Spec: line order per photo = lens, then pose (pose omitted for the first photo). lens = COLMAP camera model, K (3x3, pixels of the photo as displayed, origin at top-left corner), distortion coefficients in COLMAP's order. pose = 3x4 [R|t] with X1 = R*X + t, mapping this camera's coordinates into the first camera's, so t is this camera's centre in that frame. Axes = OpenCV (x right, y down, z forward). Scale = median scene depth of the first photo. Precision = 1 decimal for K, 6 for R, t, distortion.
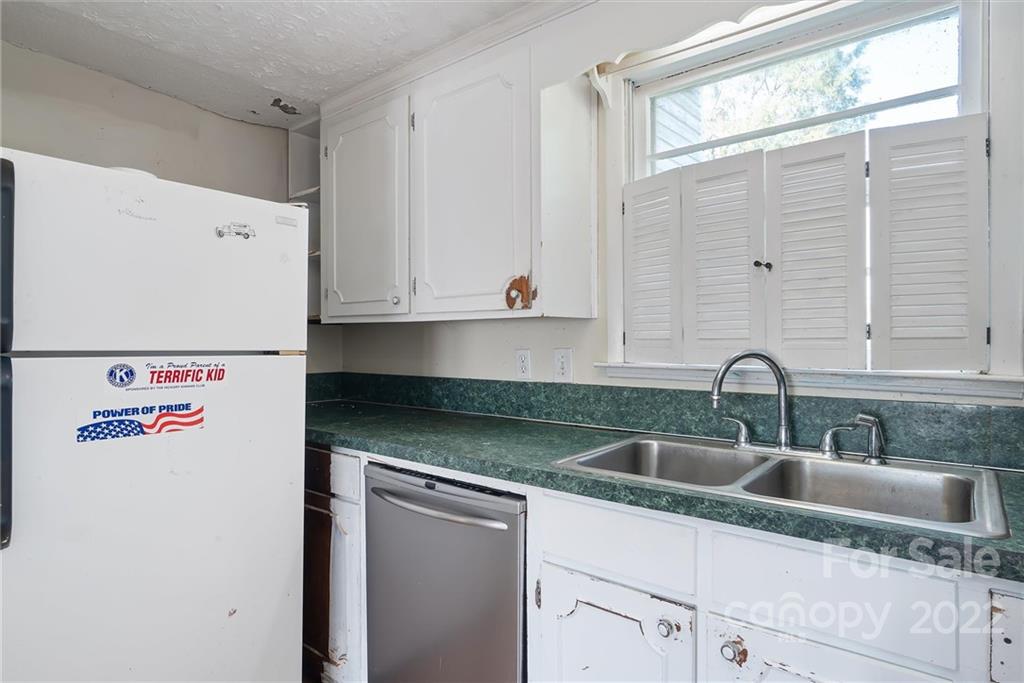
lens RADIAL K [[578.2, 0, 512.0], [0, 578.2, 341.5], [0, 0, 1]] dist [0.001835, 0.000797]
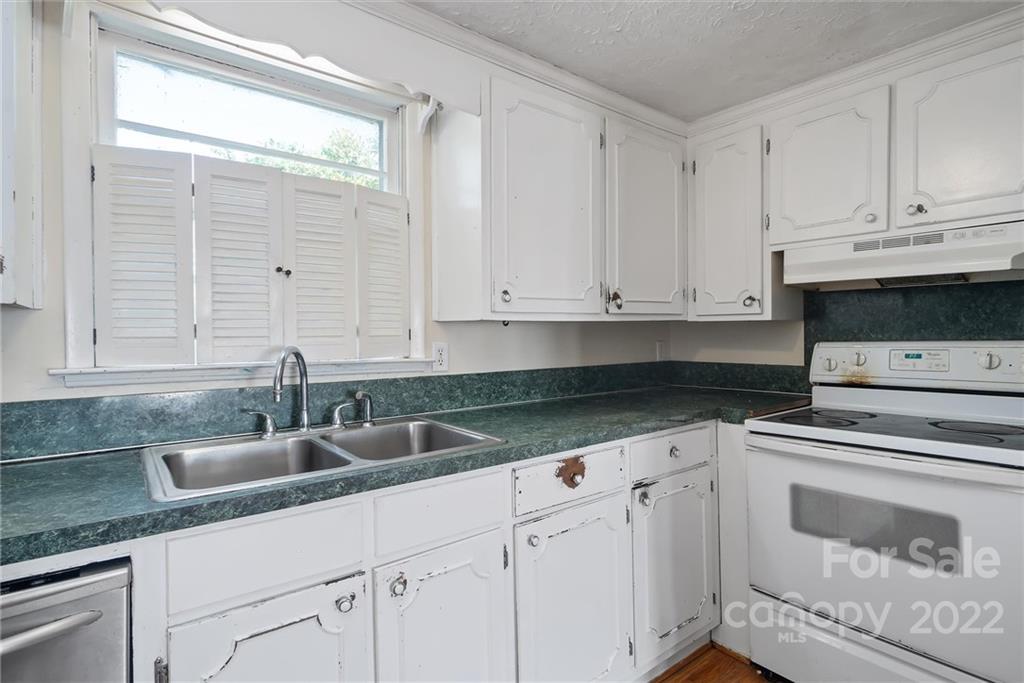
lens RADIAL K [[499.8, 0, 509.7], [0, 499.8, 332.1], [0, 0, 1]] dist [-0.001063, 0.000121]
pose [[0.230159, 0.006443, 0.973132, -0.447847], [0.007144, 0.999940, -0.008310, -0.002608], [-0.973127, 0.008865, 0.230099, 0.373127]]
